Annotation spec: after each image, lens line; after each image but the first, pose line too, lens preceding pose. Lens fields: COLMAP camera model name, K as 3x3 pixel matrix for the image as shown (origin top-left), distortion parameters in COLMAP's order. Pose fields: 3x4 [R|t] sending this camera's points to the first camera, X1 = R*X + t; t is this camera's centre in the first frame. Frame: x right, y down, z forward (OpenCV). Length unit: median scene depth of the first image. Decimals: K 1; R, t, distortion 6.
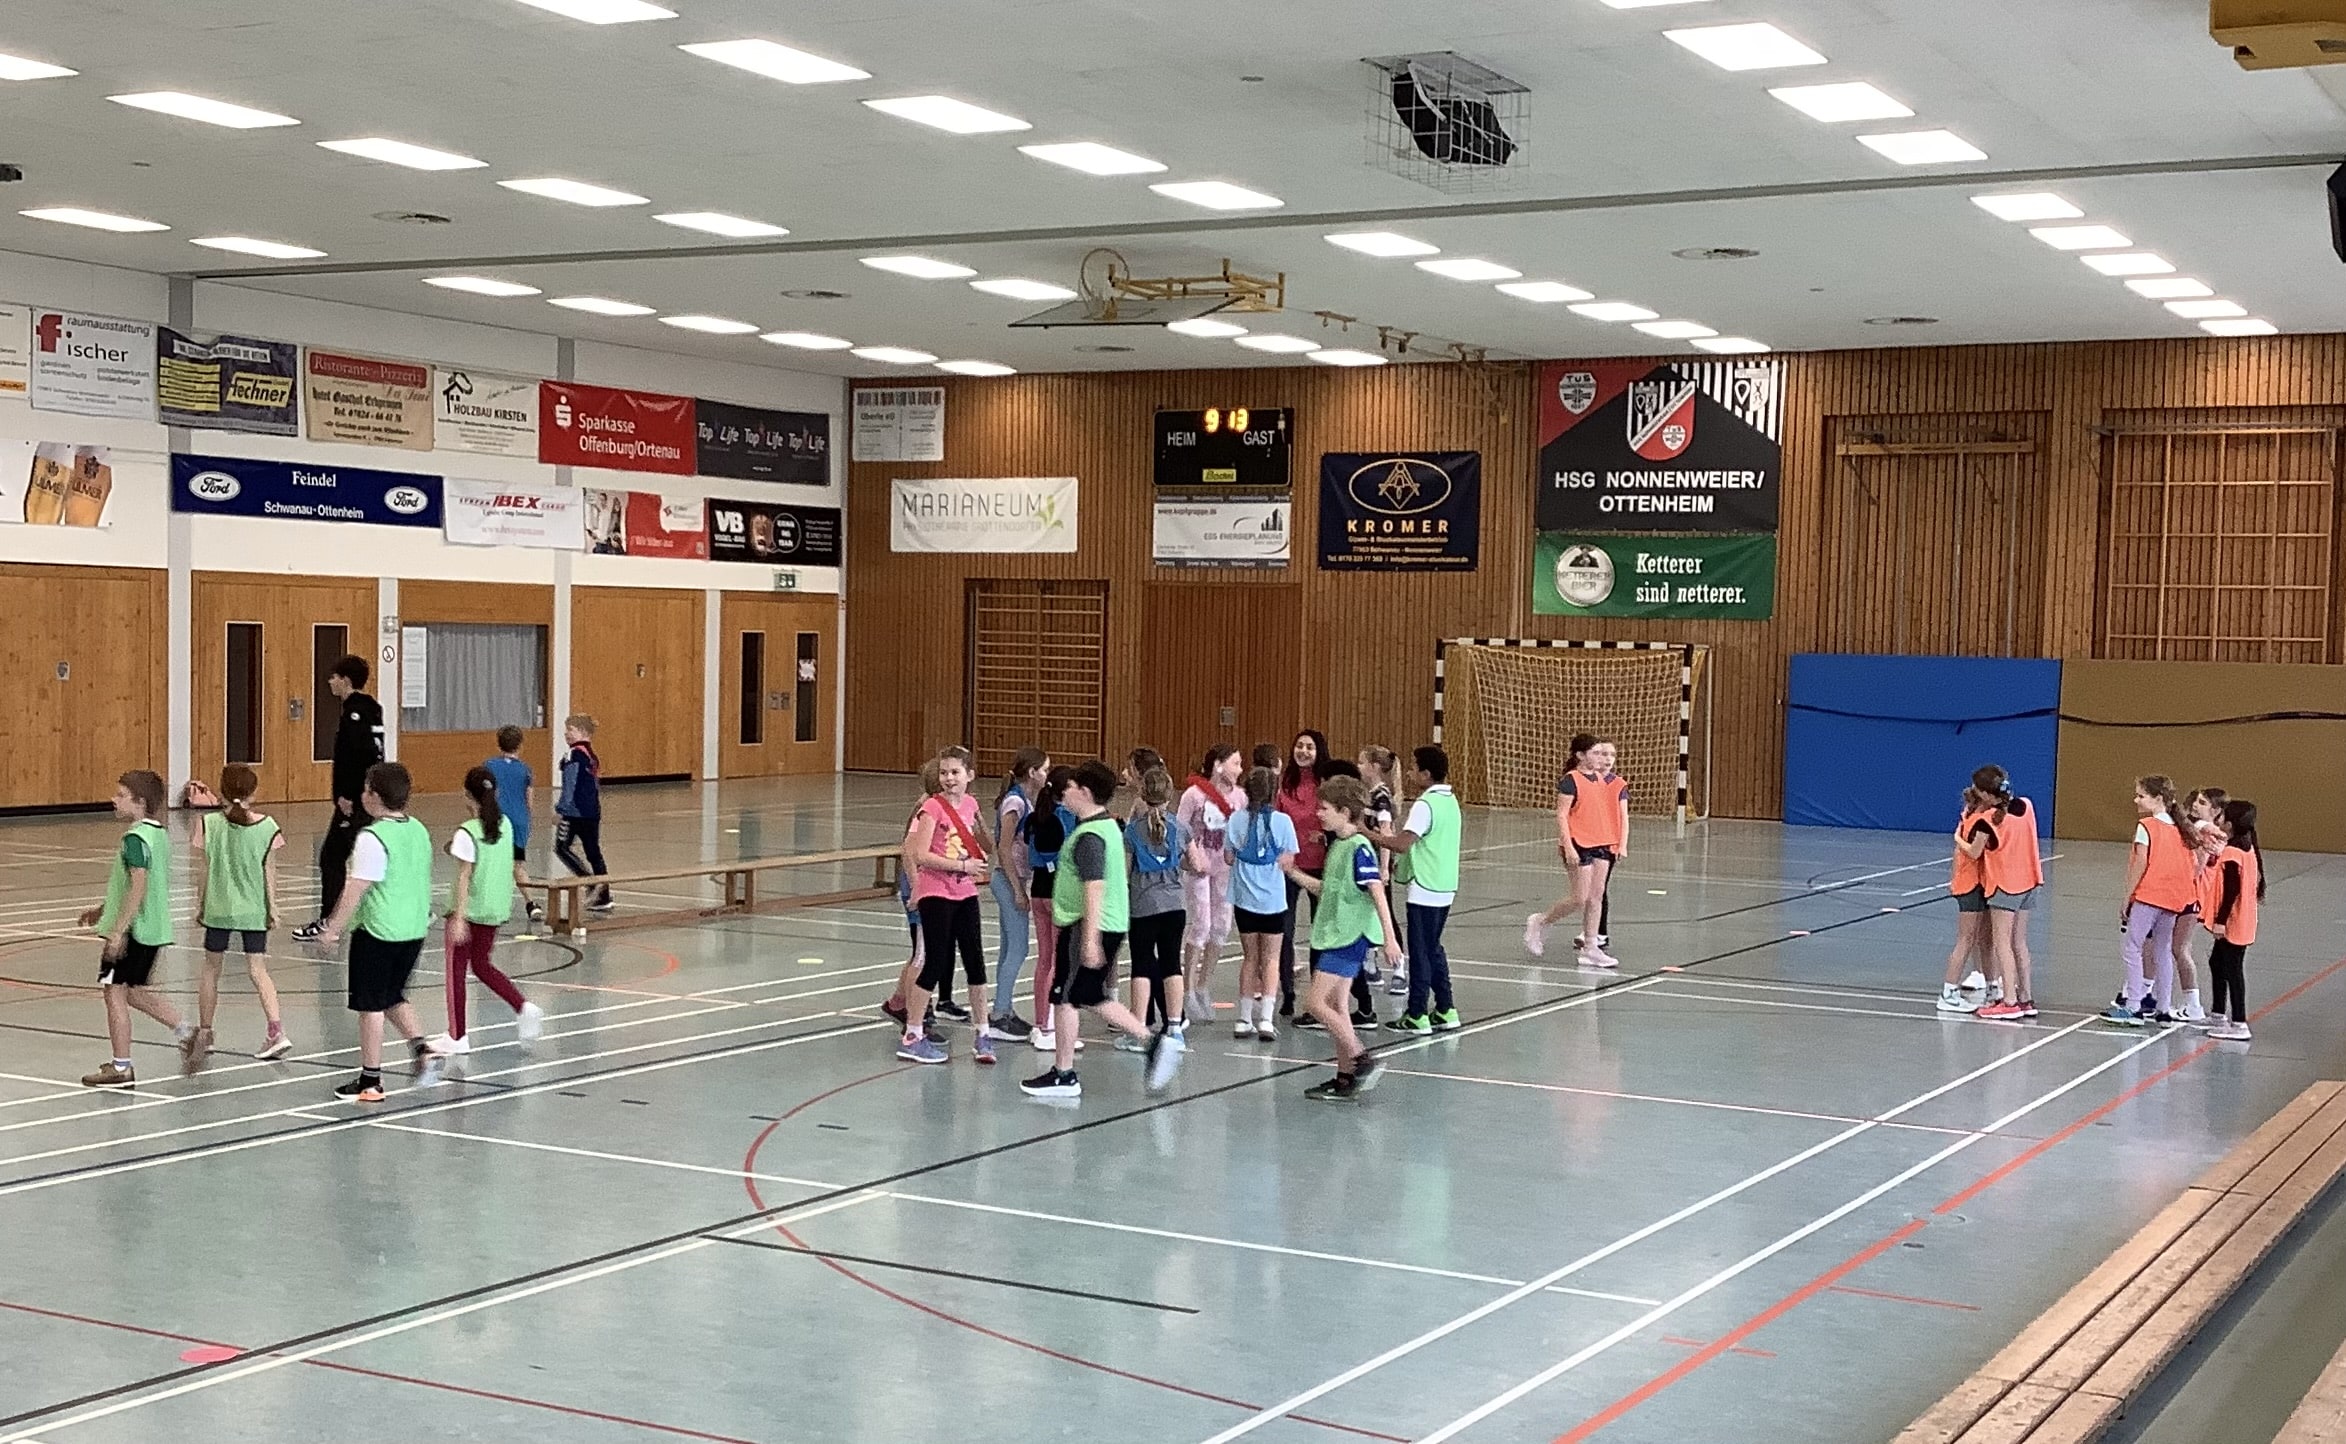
lens RADIAL K [[3005.0, 0, 1167.5], [0, 3005.0, 799.6], [0, 0, 1]] dist [0.097909, 0.014072]
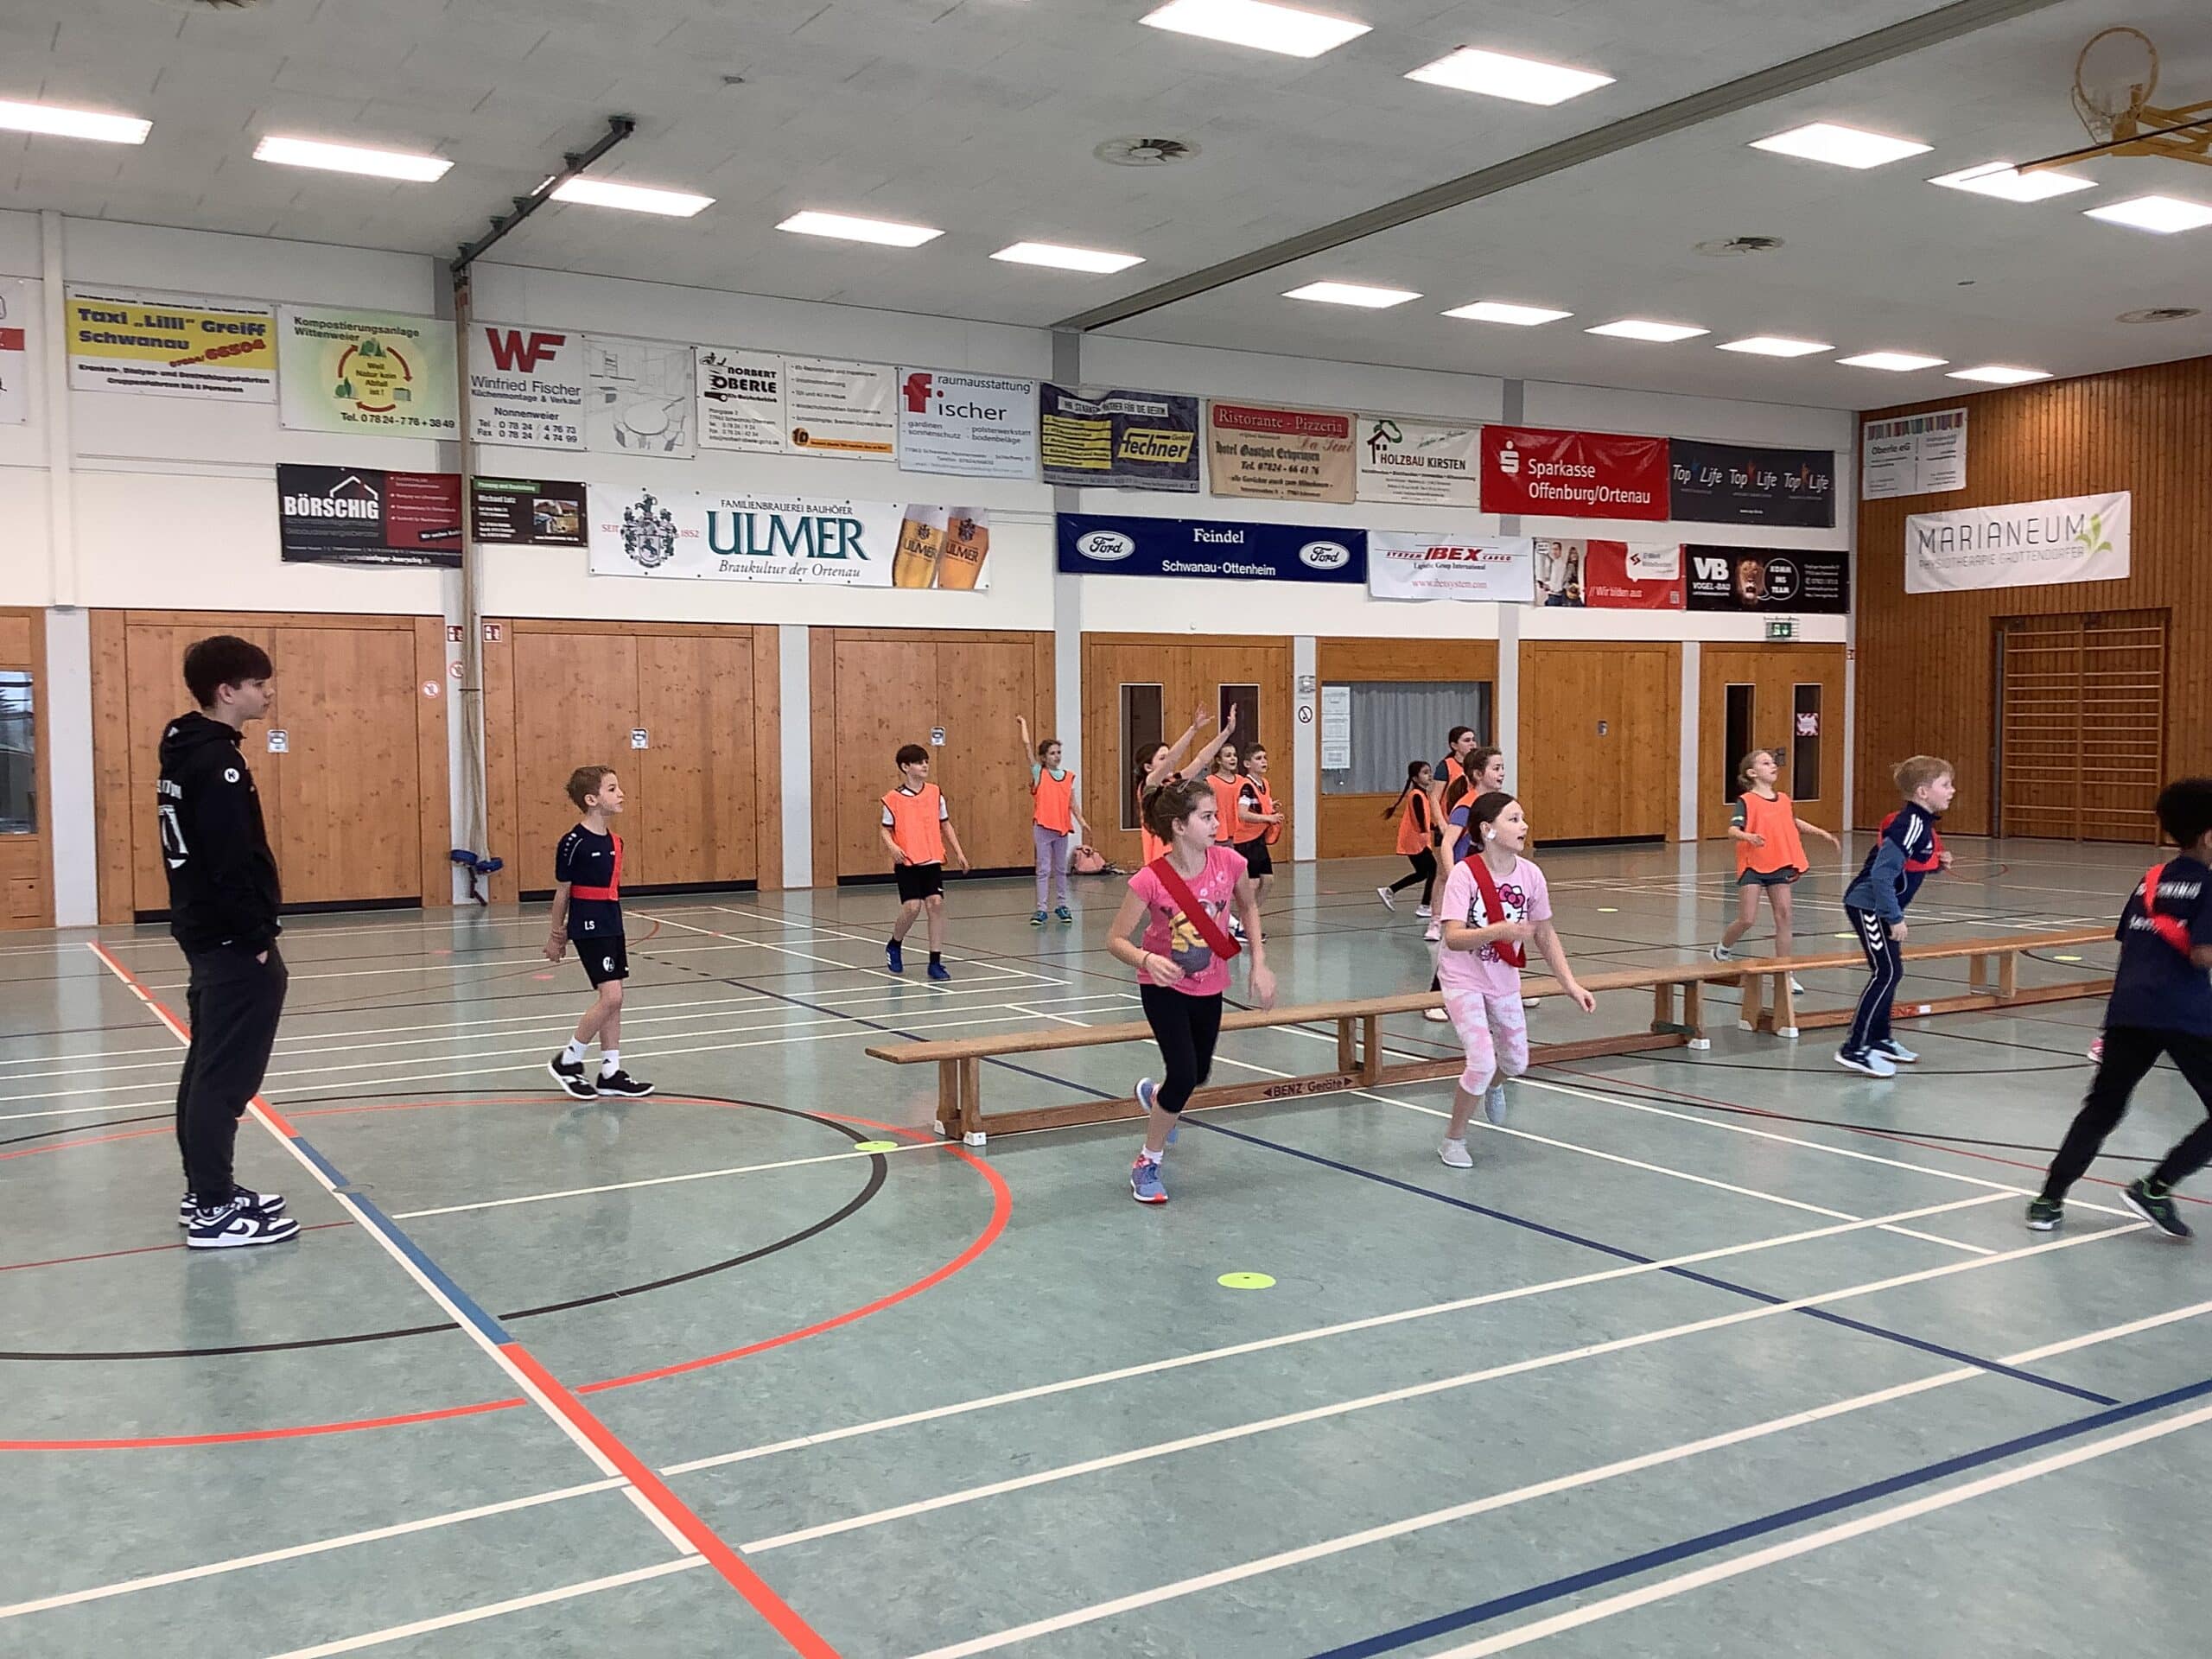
lens RADIAL K [[1989.0, 0, 1103.6], [0, 1989.0, 828.3], [0, 0, 1]] dist [0.148900, -0.299757]
pose [[0.863943, -0.002368, -0.503585, 0.008861], [-0.001412, 0.999974, -0.007125, -0.006379], [0.503588, 0.006866, 0.863916, 0.386439]]
